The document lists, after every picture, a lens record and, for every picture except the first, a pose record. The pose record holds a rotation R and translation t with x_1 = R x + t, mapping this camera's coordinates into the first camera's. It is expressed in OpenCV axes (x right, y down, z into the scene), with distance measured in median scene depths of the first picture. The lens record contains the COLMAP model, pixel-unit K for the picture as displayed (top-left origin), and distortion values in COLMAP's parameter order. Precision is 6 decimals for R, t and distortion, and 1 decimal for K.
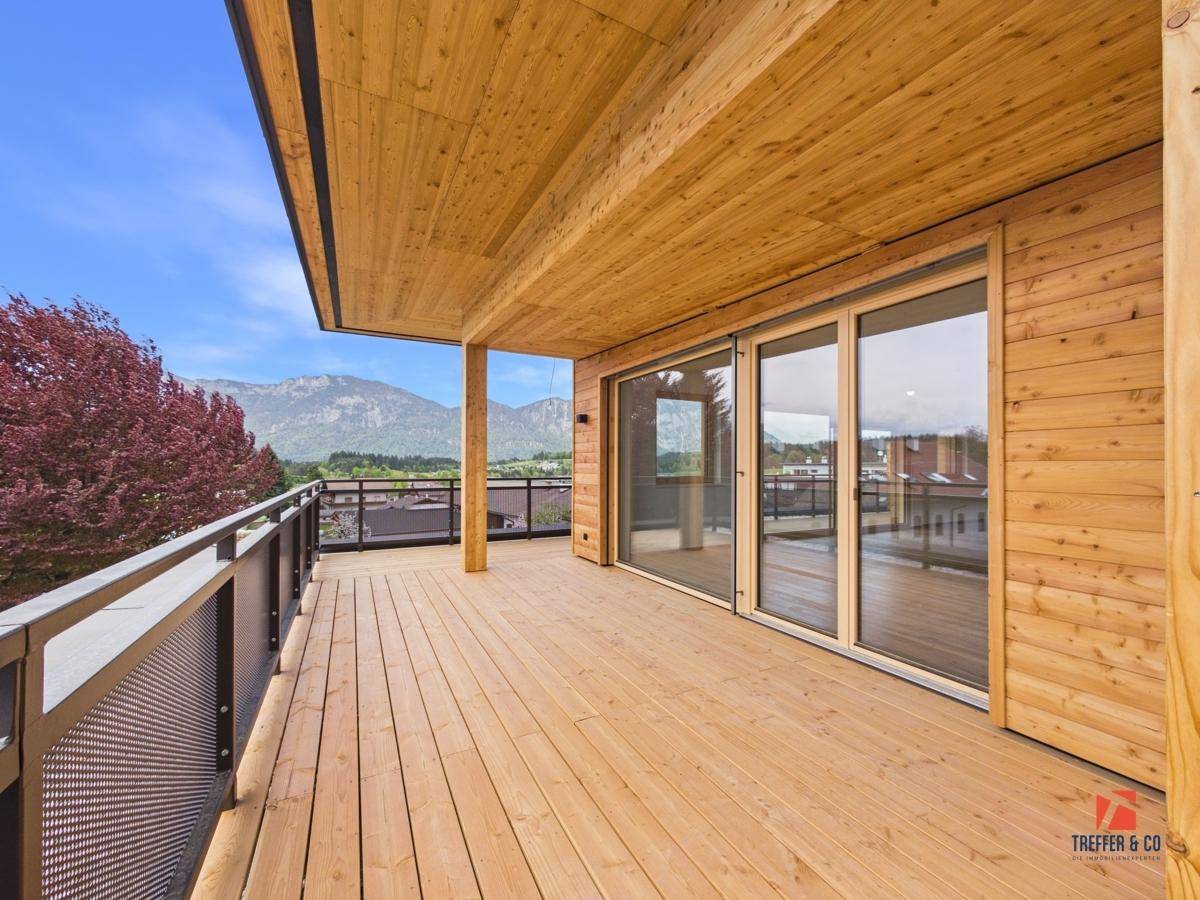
lens RADIAL K [[480.9, 0, 601.4], [0, 480.9, 465.5], [0, 0, 1]] dist [0.002089, -0.000113]
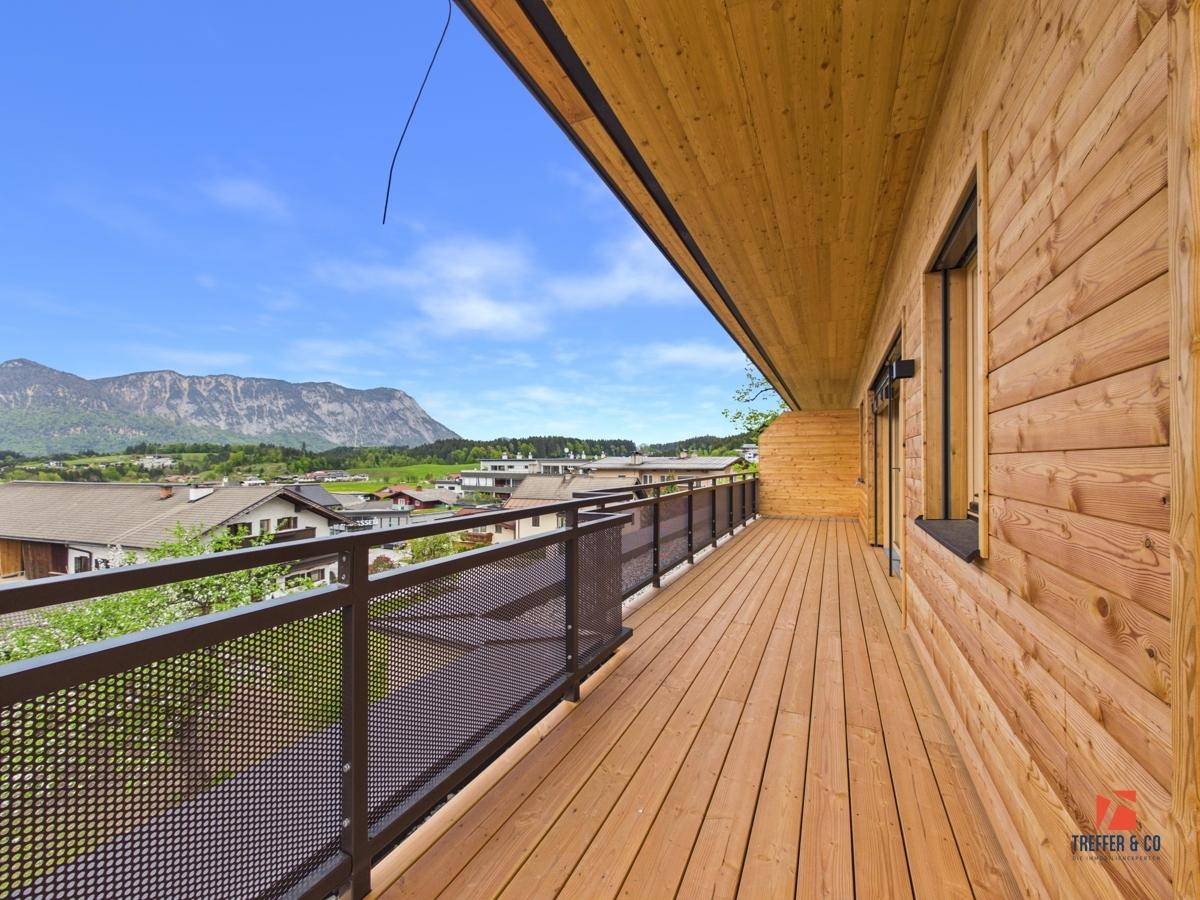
lens RADIAL K [[480.9, 0, 601.2], [0, 480.9, 459.1], [0, 0, 1]] dist [0.002089, -0.000113]
pose [[0.803388, 0.001457, 0.595454, -0.710616], [0.001553, 0.999988, -0.004542, -0.004459], [-0.595454, 0.004574, 0.803377, 3.200828]]
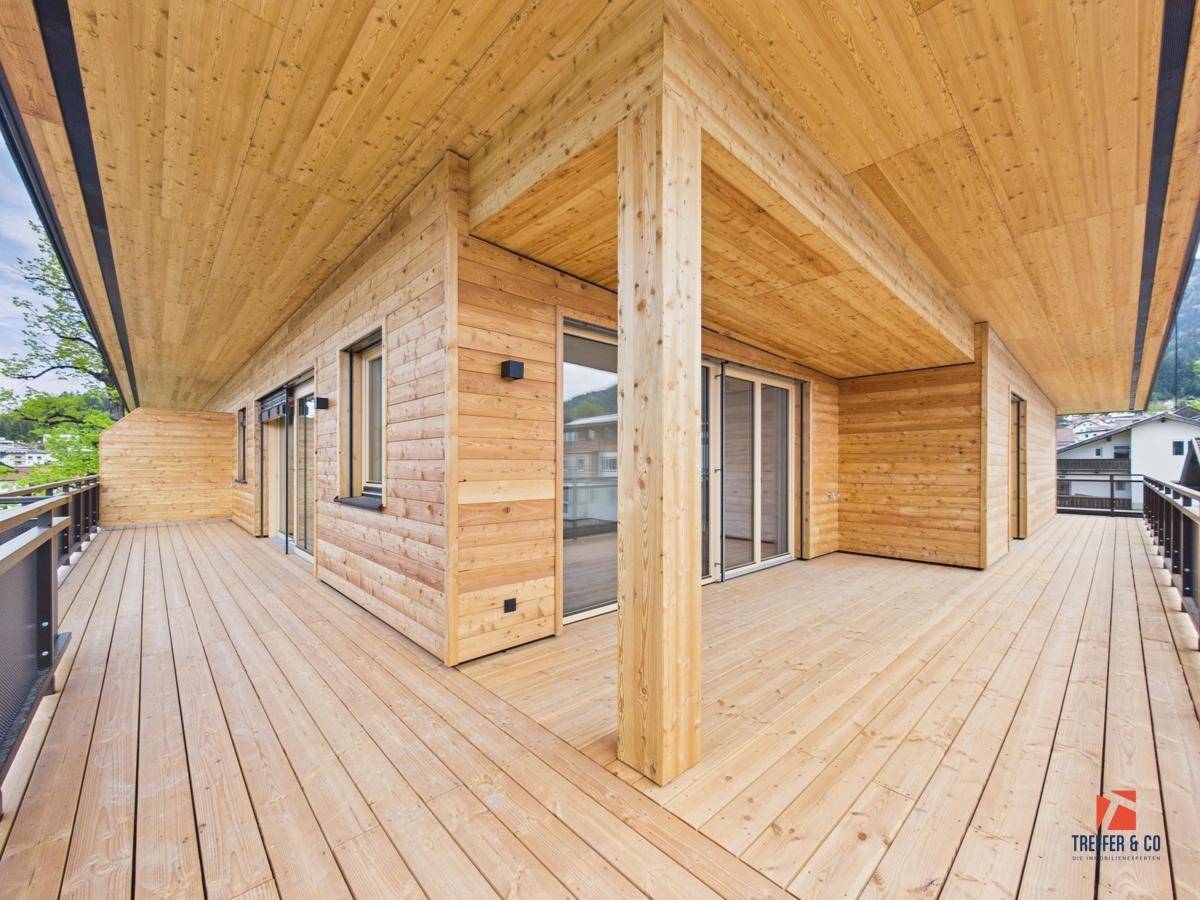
lens RADIAL K [[480.9, 0, 599.5], [0, 480.9, 465.5], [0, 0, 1]] dist [0.002089, -0.000113]
pose [[-0.265816, -0.004018, 0.964015, -1.653789], [-0.001513, 0.999992, 0.003751, -0.003680], [-0.964023, -0.000462, -0.265820, 3.173004]]
